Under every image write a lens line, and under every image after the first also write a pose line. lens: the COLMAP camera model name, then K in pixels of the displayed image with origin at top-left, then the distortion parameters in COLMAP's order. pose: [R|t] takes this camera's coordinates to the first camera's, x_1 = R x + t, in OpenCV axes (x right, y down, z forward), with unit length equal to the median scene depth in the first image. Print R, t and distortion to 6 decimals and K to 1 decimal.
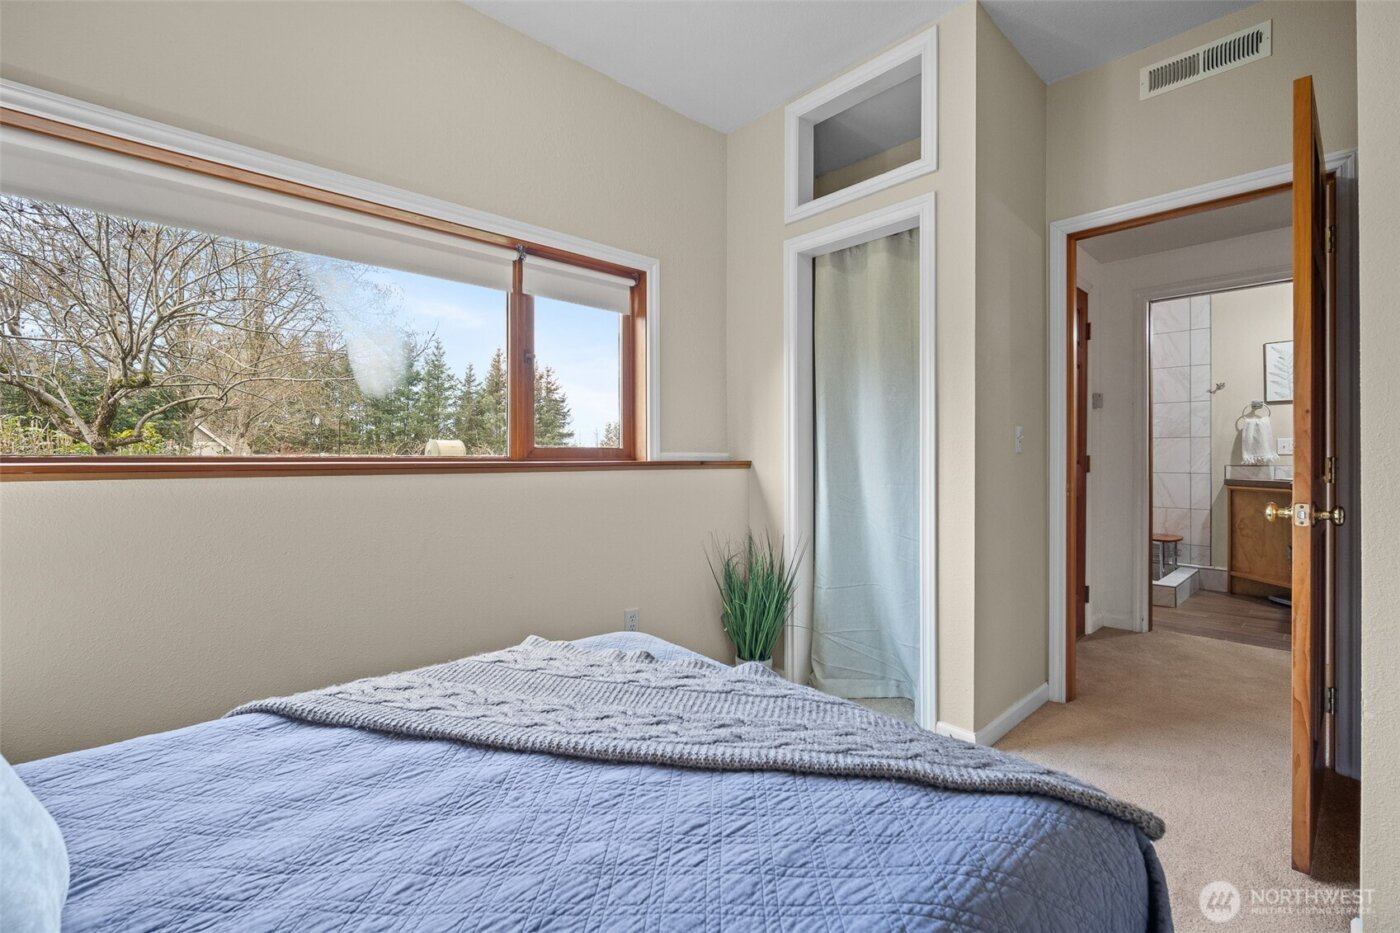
lens RADIAL K [[615.7, 0, 698.7], [0, 615.7, 462.8], [0, 0, 1]] dist [-0.005681, 0.000218]
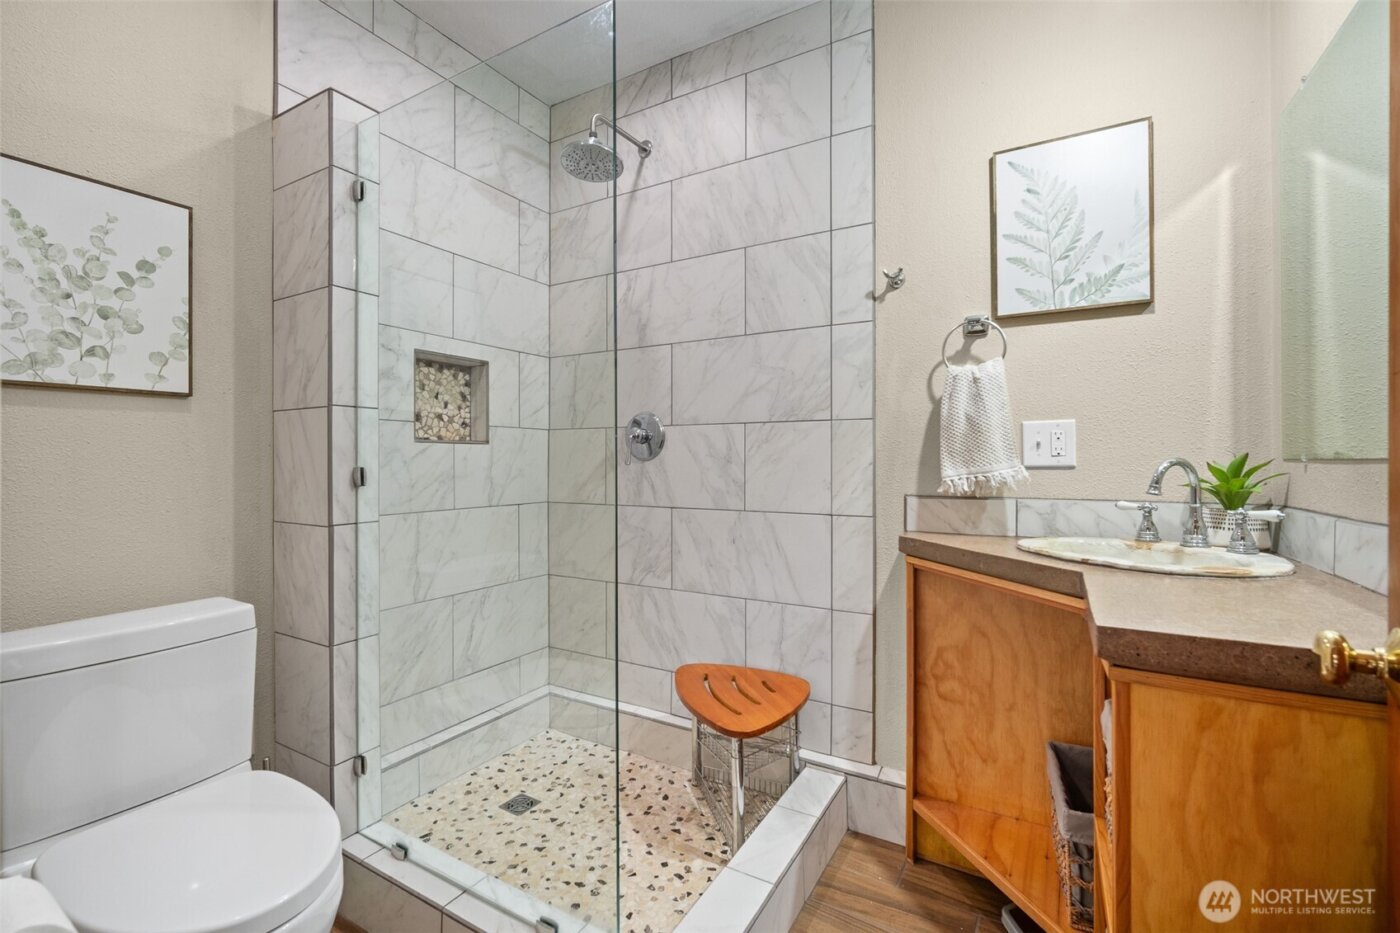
lens RADIAL K [[615.7, 0, 698.7], [0, 615.7, 462.8], [0, 0, 1]] dist [-0.005681, 0.000218]
pose [[0.955479, 0.002064, 0.295052, 0.648834], [-0.001309, 0.999995, -0.002757, -0.014585], [-0.295056, 0.002248, 0.955477, 0.702682]]
